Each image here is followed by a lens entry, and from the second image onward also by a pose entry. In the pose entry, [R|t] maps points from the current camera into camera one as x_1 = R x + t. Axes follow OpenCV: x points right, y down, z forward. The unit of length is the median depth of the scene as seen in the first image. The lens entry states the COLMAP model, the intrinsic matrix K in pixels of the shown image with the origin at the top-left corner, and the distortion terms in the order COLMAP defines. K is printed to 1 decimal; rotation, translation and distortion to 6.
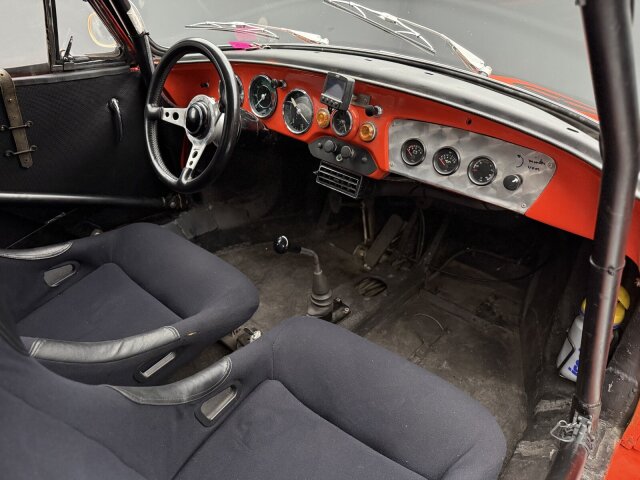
lens RADIAL K [[437.4, 0, 317.3], [0, 437.4, 243.9], [0, 0, 1]] dist [-0.000154, -0.023575]
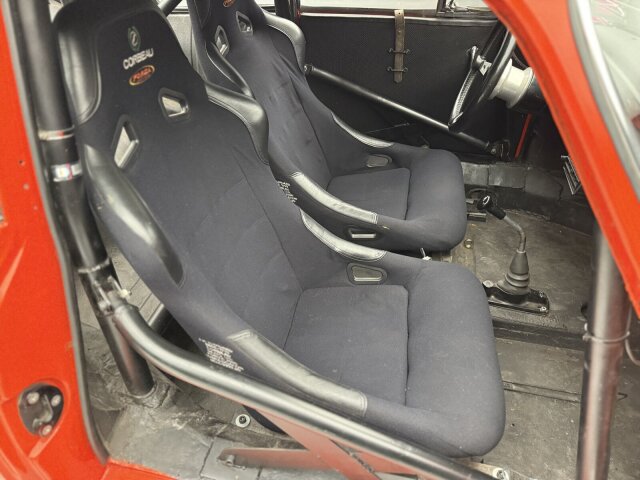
lens RADIAL K [[437.4, 0, 316.5], [0, 437.4, 240.1], [0, 0, 1]] dist [-0.000154, -0.023575]
pose [[0.497455, 0.506340, -0.704386, 0.458760], [-0.417528, 0.851494, 0.317218, -0.082311], [0.760400, 0.136299, 0.634991, -0.021956]]
